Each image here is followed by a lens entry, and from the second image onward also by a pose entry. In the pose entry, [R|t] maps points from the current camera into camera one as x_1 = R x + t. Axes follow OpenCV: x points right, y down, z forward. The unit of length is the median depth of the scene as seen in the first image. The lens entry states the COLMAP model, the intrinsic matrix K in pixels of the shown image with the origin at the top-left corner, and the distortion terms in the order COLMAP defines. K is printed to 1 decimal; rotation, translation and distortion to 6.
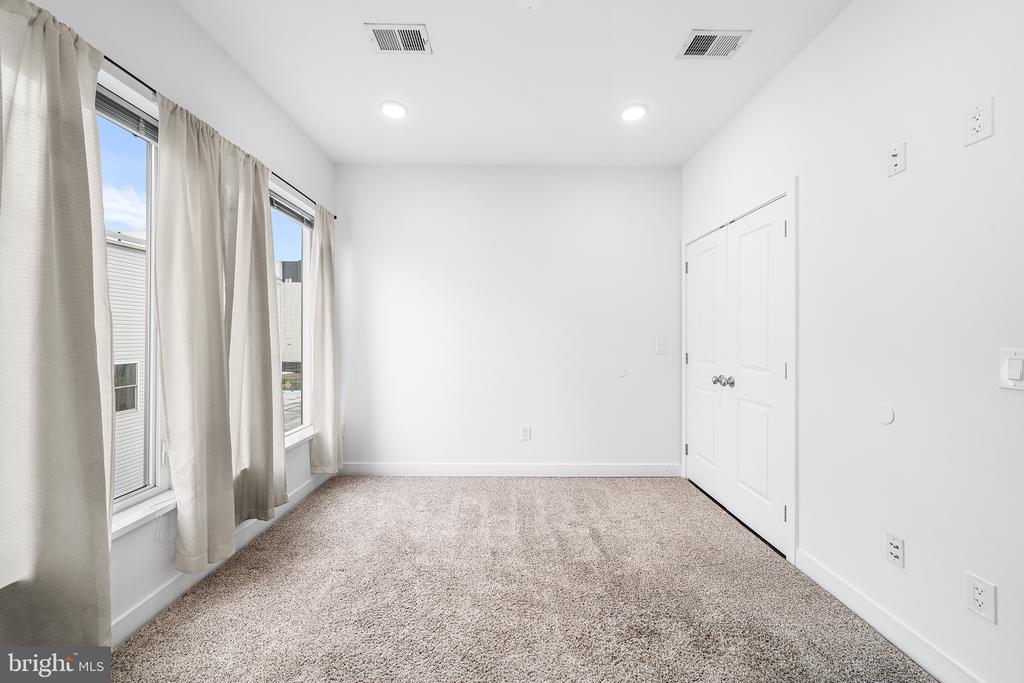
lens RADIAL K [[378.5, 0, 514.8], [0, 378.5, 336.3], [0, 0, 1]] dist [0.000691, -0.000133]
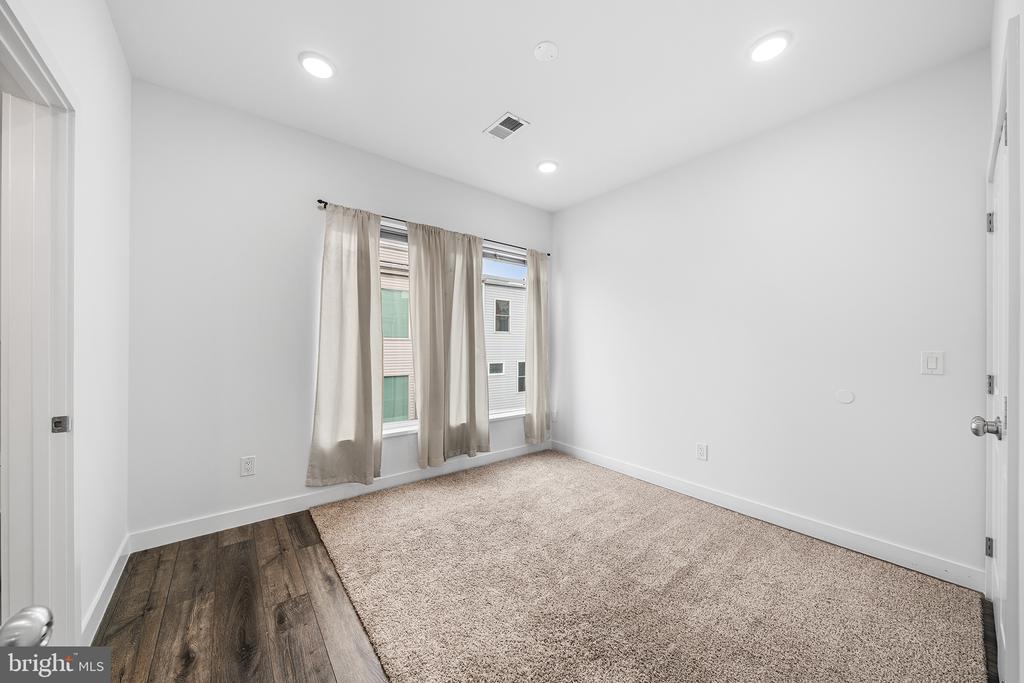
lens RADIAL K [[356.5, 0, 516.2], [0, 356.5, 344.5], [0, 0, 1]] dist [-0.003192, -0.000086]
pose [[0.627047, 0.001117, -0.778980, 0.556496], [-0.003410, 0.999993, -0.001311, 0.005581], [0.778974, 0.003478, 0.627047, 0.167508]]
